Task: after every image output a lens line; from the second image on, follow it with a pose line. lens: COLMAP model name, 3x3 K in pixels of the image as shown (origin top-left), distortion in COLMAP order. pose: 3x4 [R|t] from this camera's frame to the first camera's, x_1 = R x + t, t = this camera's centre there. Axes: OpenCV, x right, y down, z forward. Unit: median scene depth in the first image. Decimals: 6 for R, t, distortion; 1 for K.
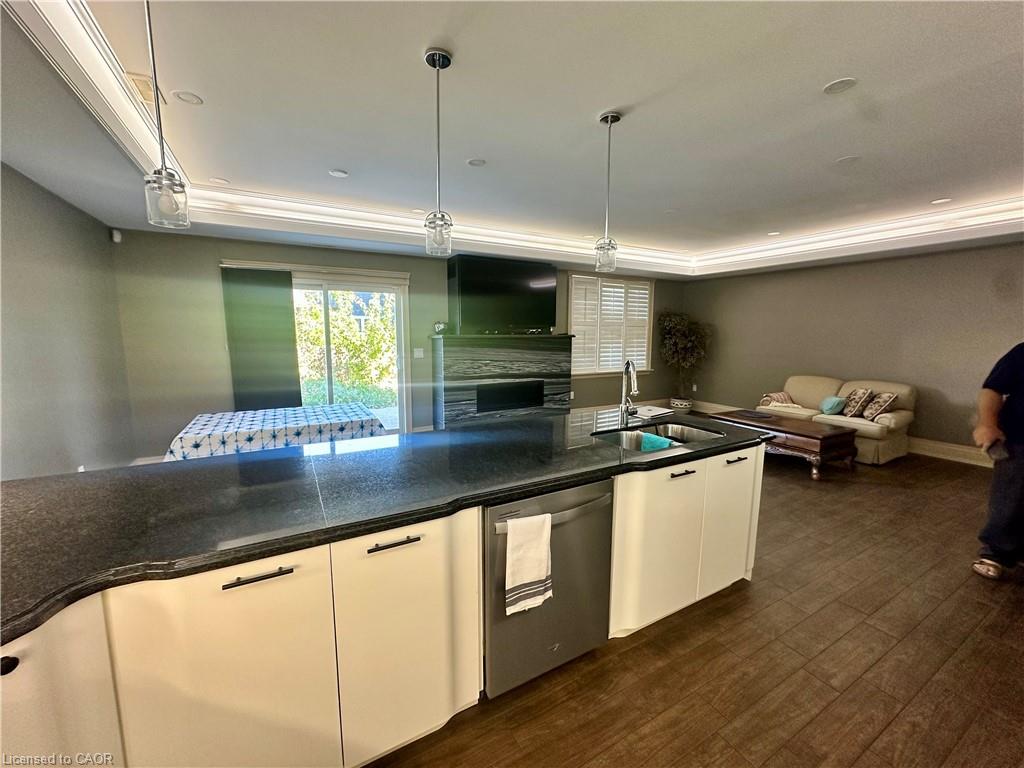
lens RADIAL K [[407.4, 0, 511.2], [0, 407.4, 383.8], [0, 0, 1]] dist [-0.003475, 0.000997]
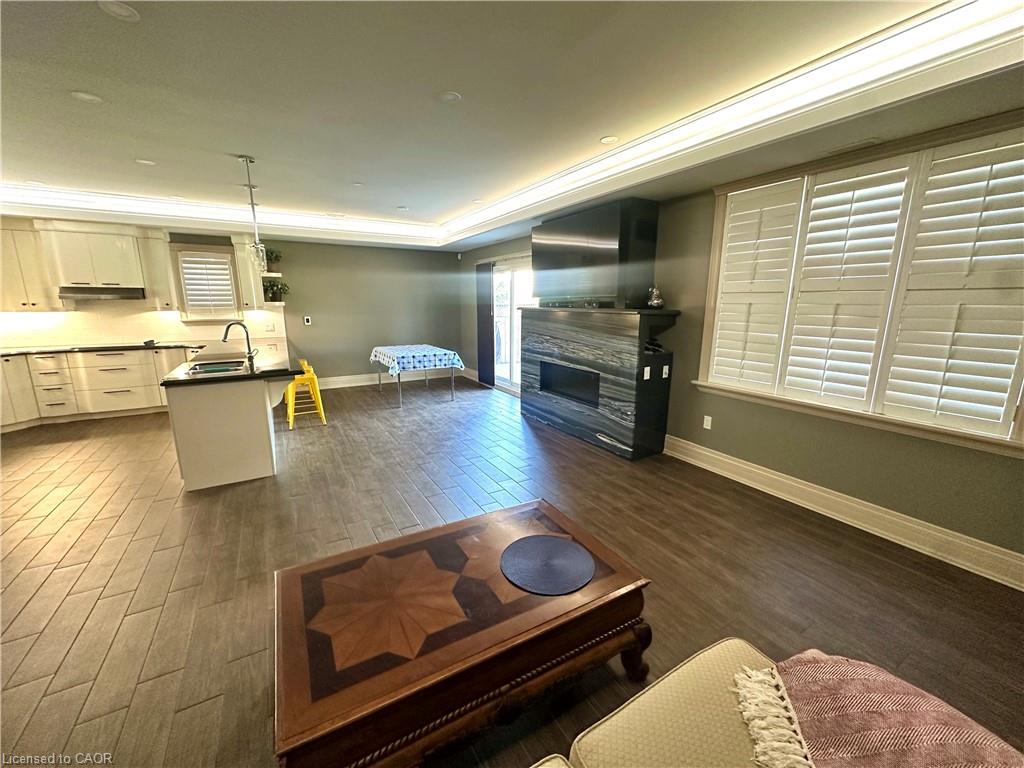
lens RADIAL K [[407.4, 0, 511.8], [0, 407.4, 385.1], [0, 0, 1]] dist [-0.003475, 0.000997]
pose [[0.016910, 0.199042, -0.979845, 0.770213], [-0.130708, 0.972015, 0.195196, -0.107174], [0.991277, 0.124773, 0.042454, 0.817468]]
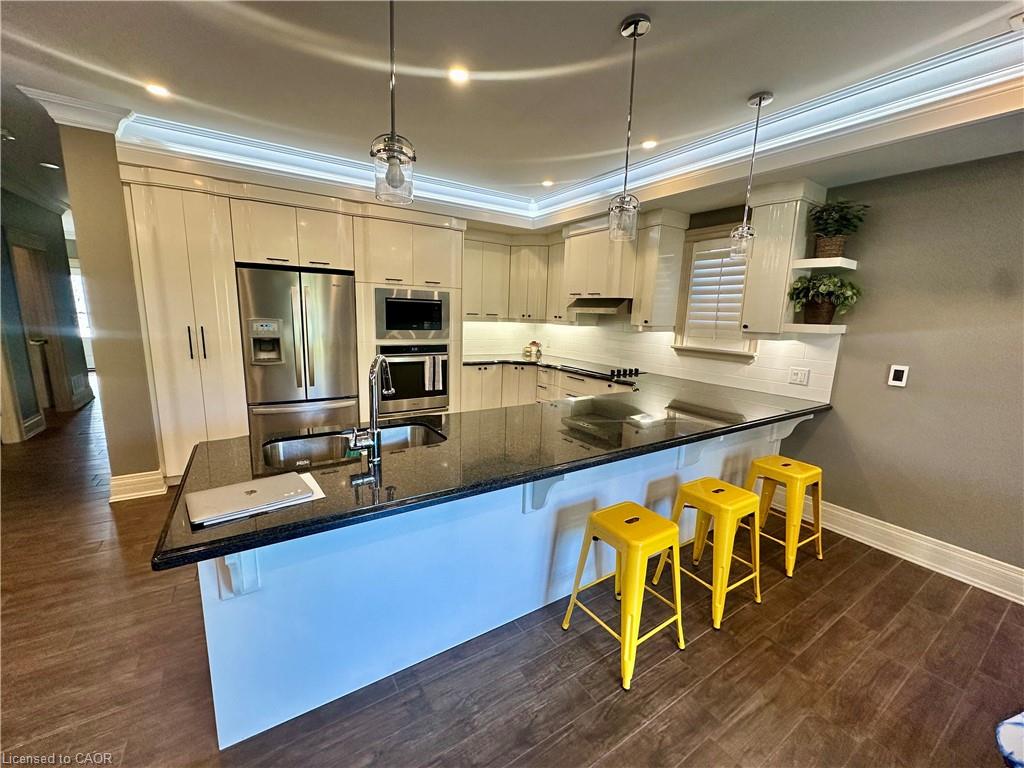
lens RADIAL K [[407.4, 0, 510.8], [0, 407.4, 385.6], [0, 0, 1]] dist [-0.003475, 0.000997]
pose [[-0.997453, -0.029058, -0.065132, 0.242092], [-0.047433, 0.952263, 0.301570, -0.093486], [0.053260, 0.303892, -0.951217, 0.714060]]
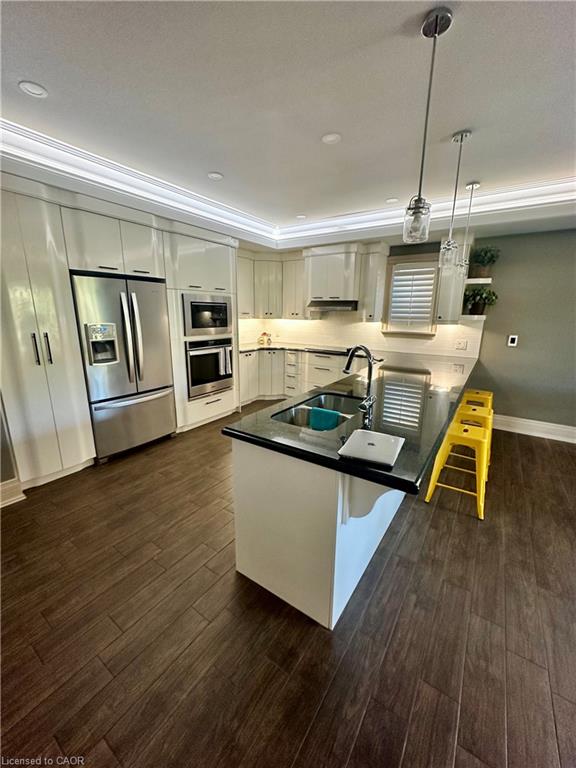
lens RADIAL K [[305.6, 0, 289.5], [0, 305.6, 383.7], [0, 0, 1]] dist [-0.003475, 0.000997]
pose [[-0.894102, 0.084863, -0.439749, 0.438123], [-0.076147, 0.938782, 0.335990, -0.087981], [0.441342, 0.333895, -0.832905, 0.683350]]
